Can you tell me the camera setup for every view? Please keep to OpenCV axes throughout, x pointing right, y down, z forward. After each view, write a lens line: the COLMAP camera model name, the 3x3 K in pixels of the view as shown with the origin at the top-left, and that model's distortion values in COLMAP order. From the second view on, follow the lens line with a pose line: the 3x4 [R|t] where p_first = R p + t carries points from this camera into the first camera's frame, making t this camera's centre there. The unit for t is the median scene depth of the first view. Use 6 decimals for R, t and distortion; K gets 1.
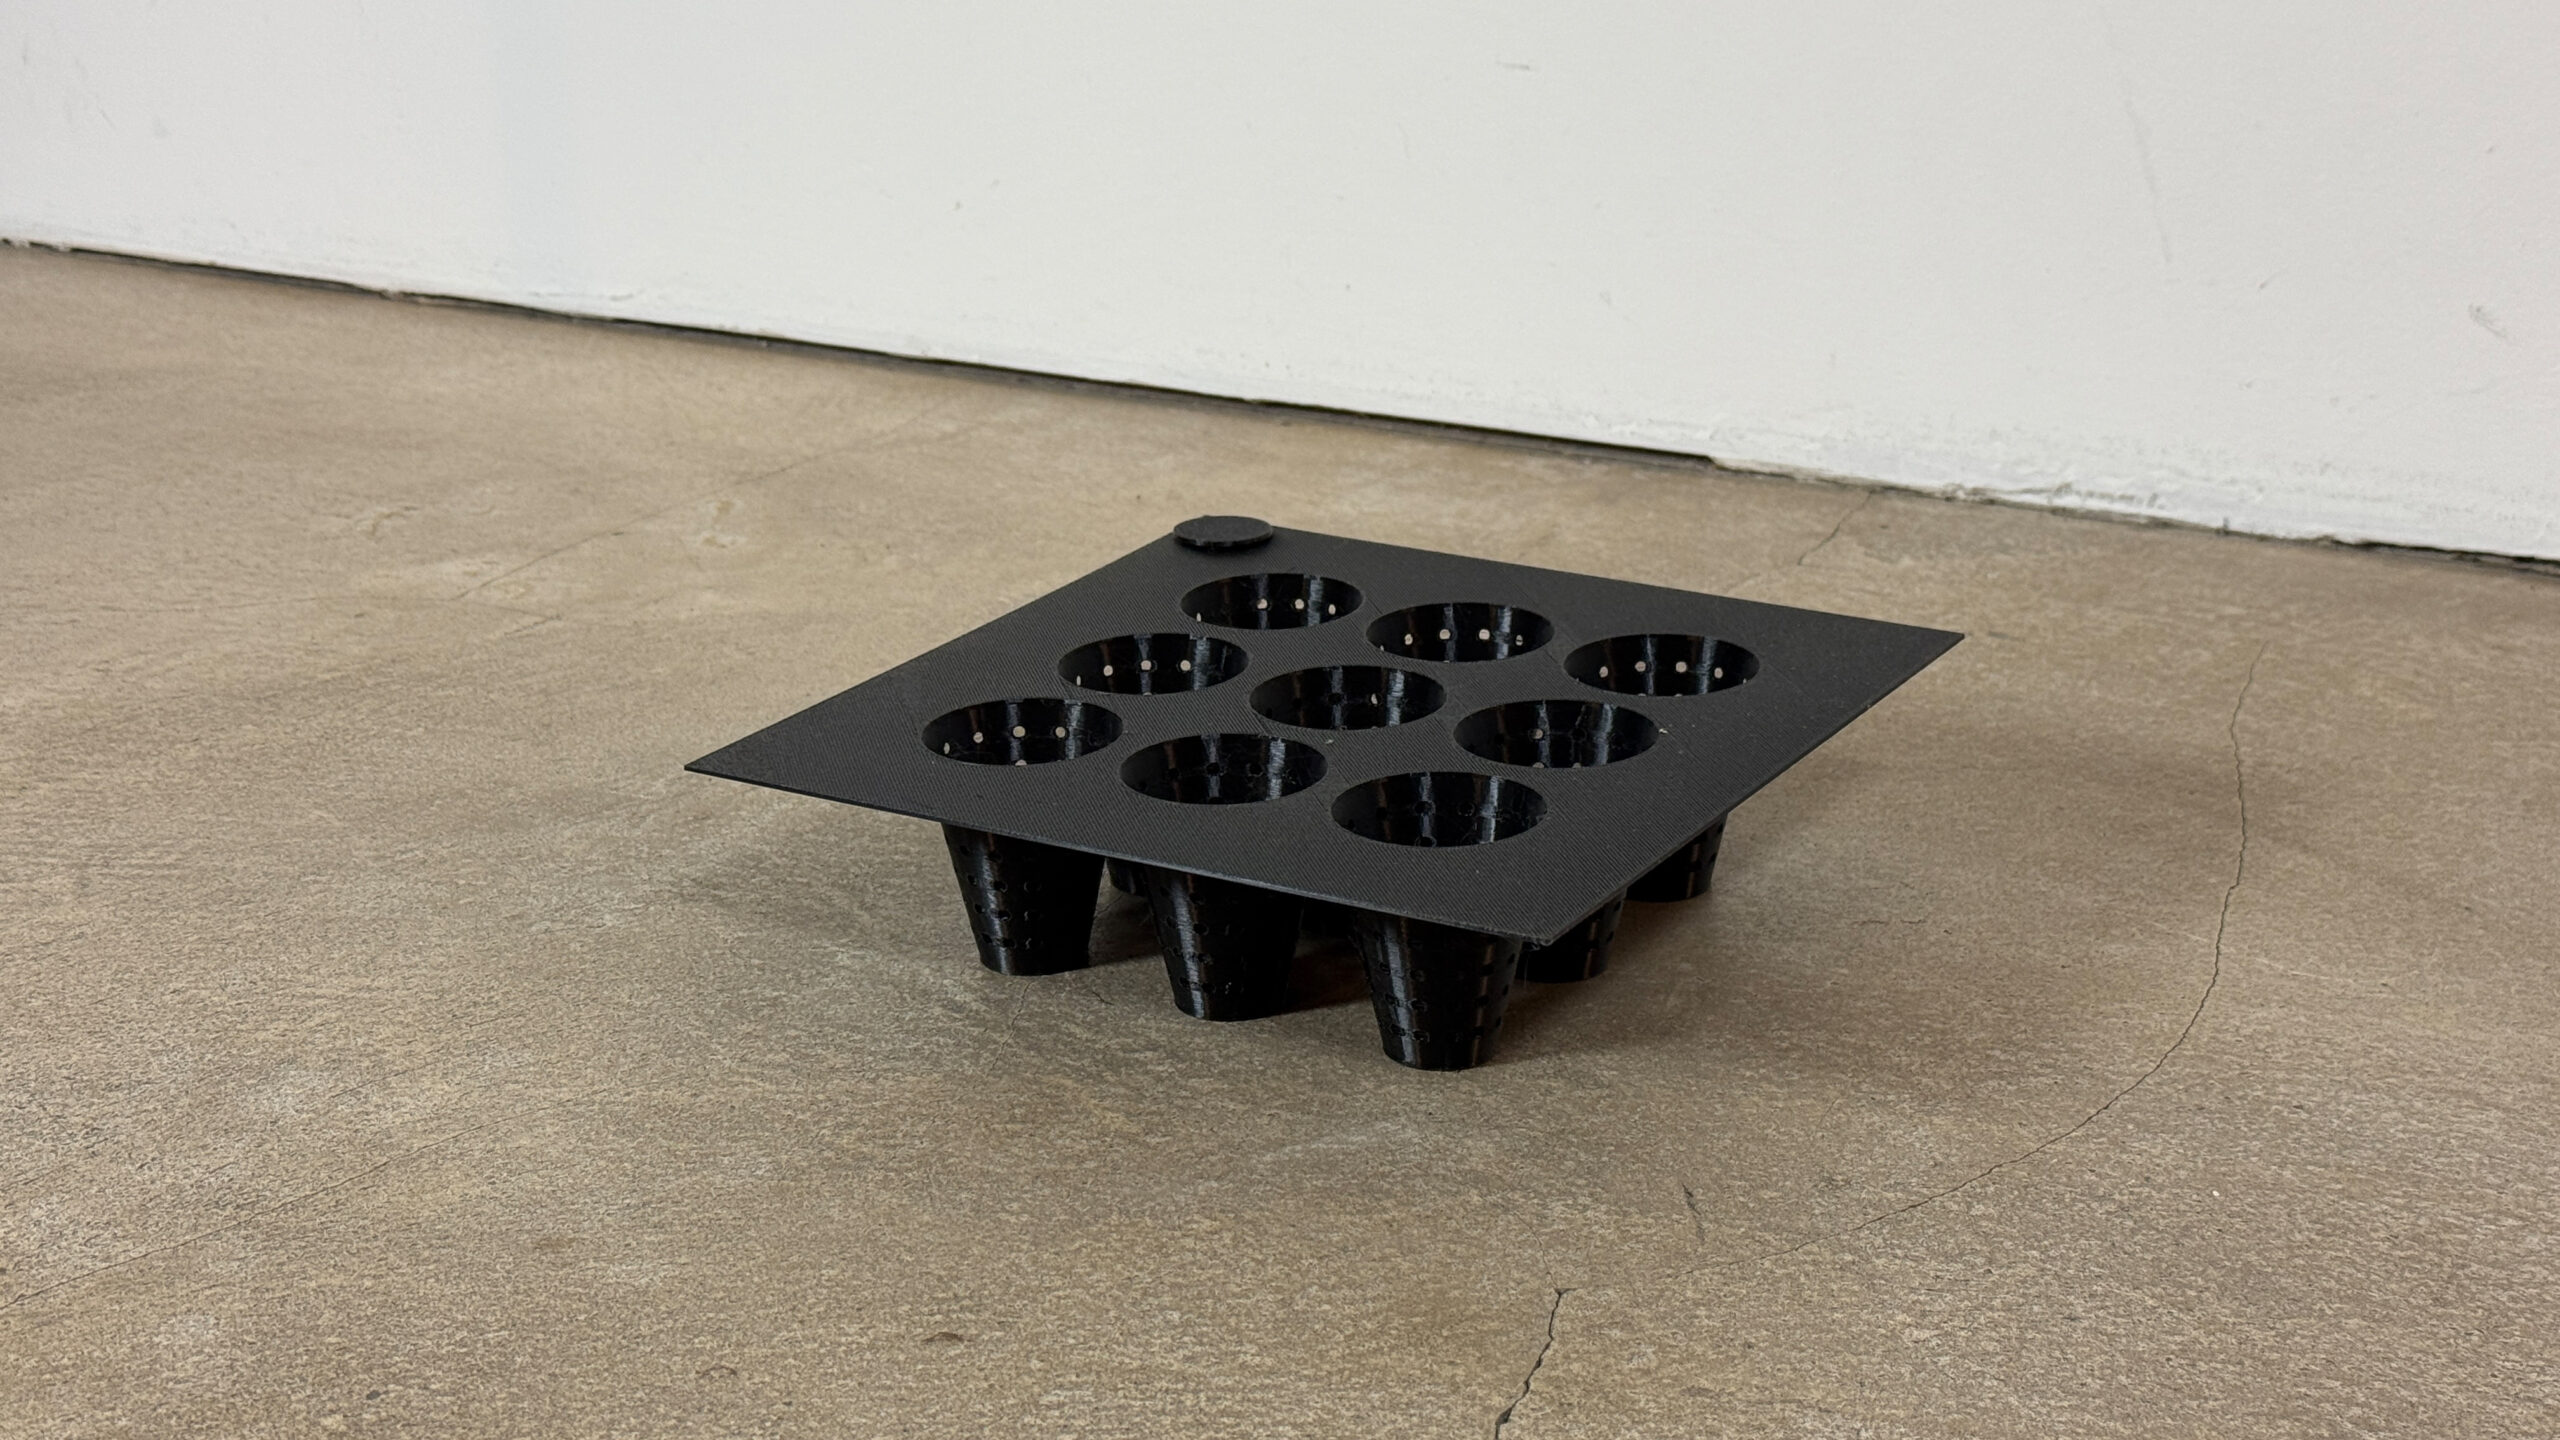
lens RADIAL K [[3580.5, 0, 1260.8], [0, 3580.5, 770.4], [0, 0, 1]] dist [0.179814, -0.349263]
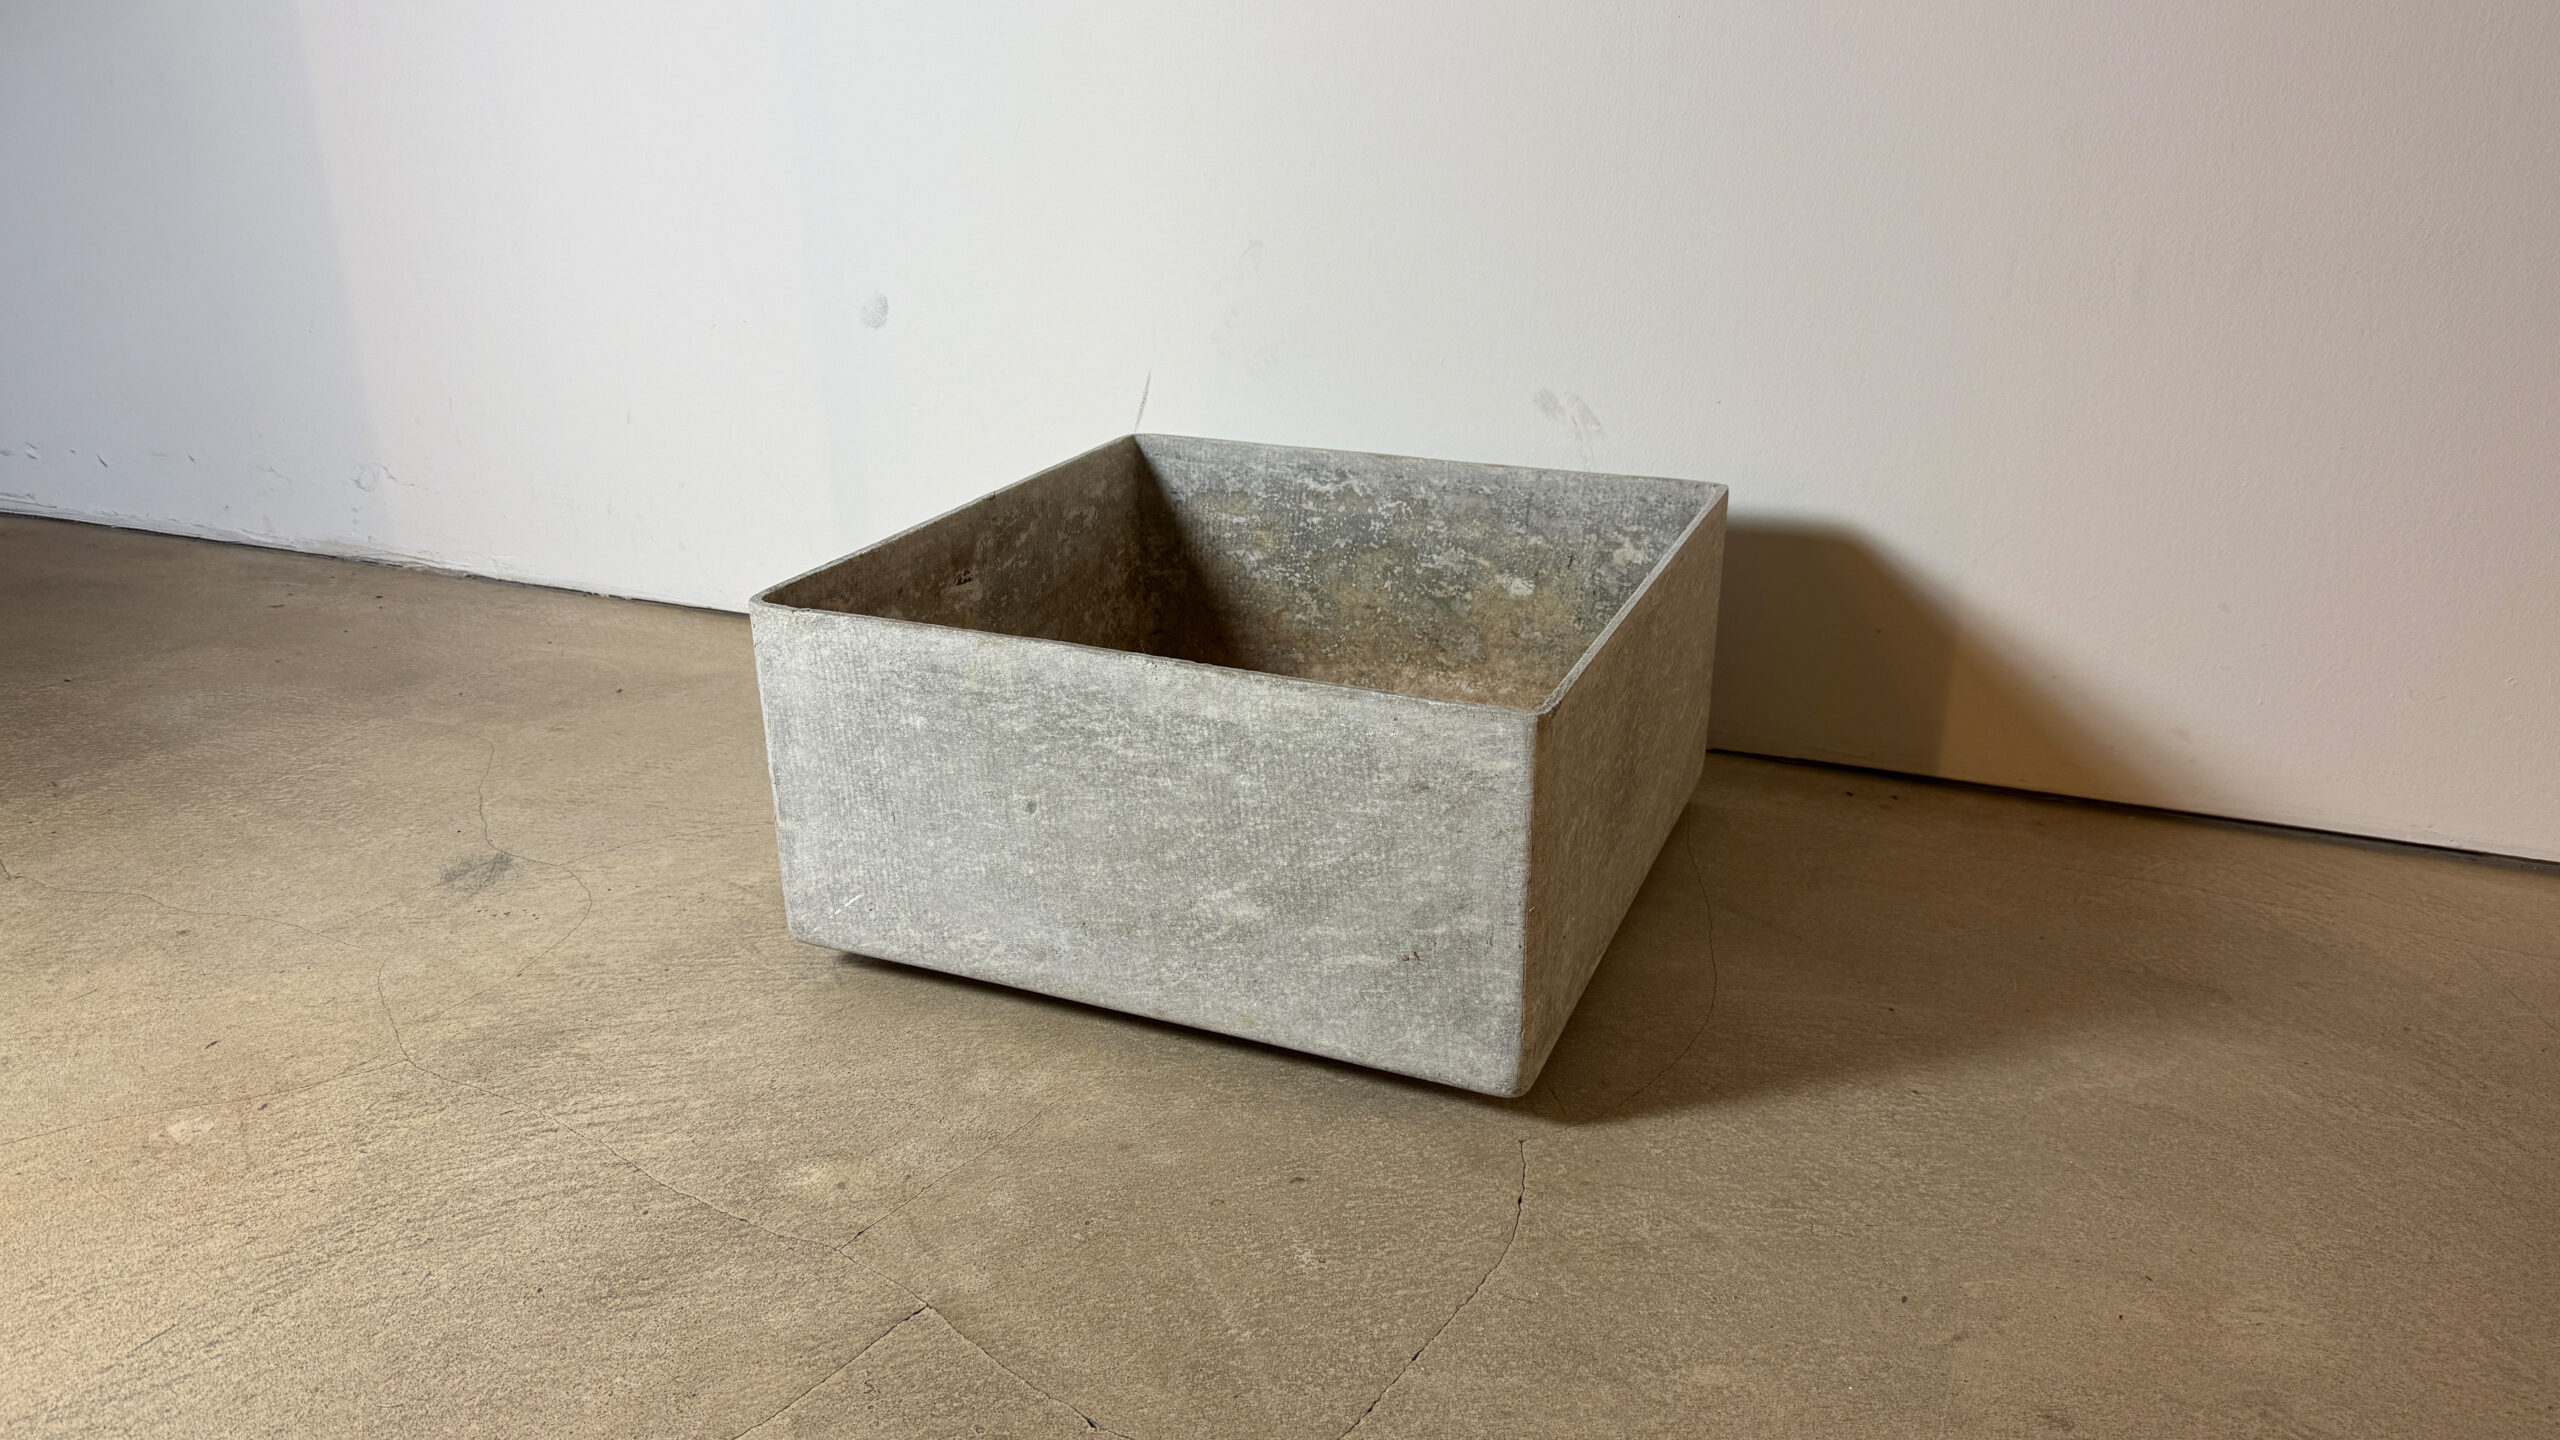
lens RADIAL K [[1830.4, 0, 1305.8], [0, 1830.4, 695.1], [0, 0, 1]] dist [0.192687, -0.468710]
pose [[0.986028, -0.039661, 0.161789, -0.265991], [0.037823, 0.999180, 0.014424, -0.198668], [-0.162228, -0.008103, 0.986720, -0.299774]]
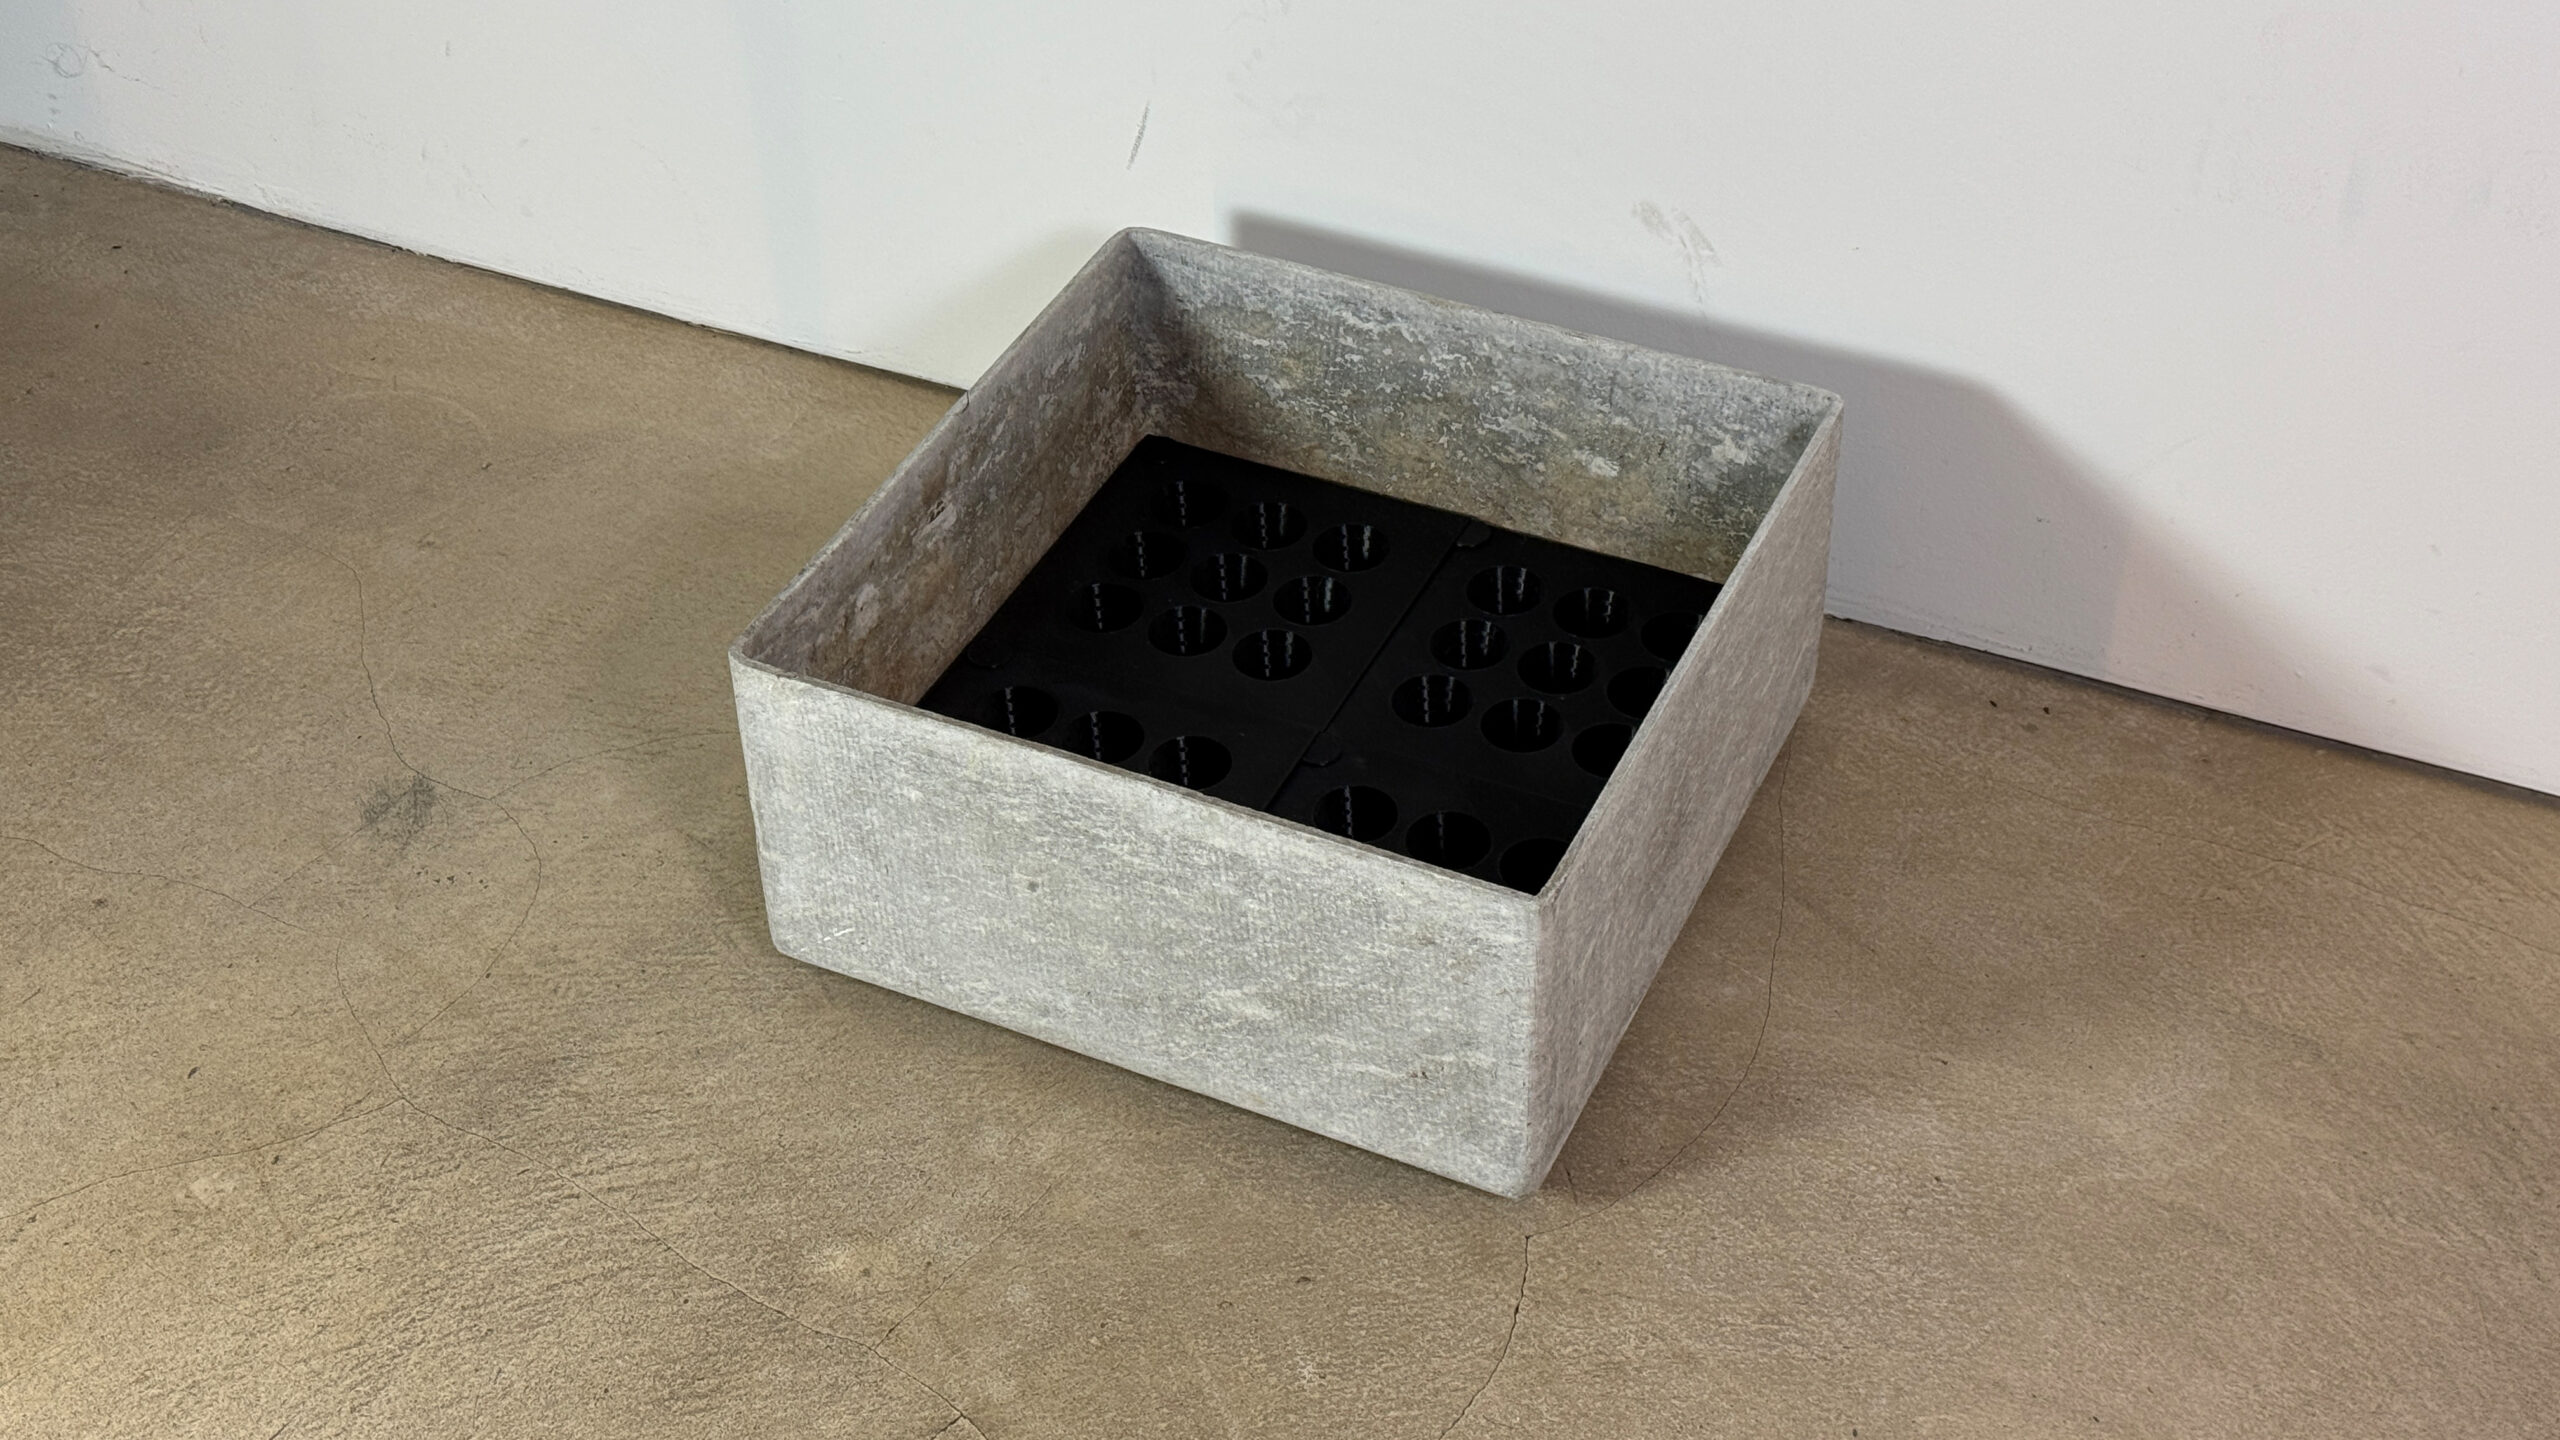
lens RADIAL K [[3558.6, 0, 1274.9], [0, 3558.6, 630.4], [0, 0, 1]] dist [0.174215, -0.337106]
pose [[0.992578, -0.070853, 0.098839, -0.316564], [0.035711, 0.946730, 0.320043, -1.081703], [-0.116250, -0.314138, 0.942233, -1.272917]]
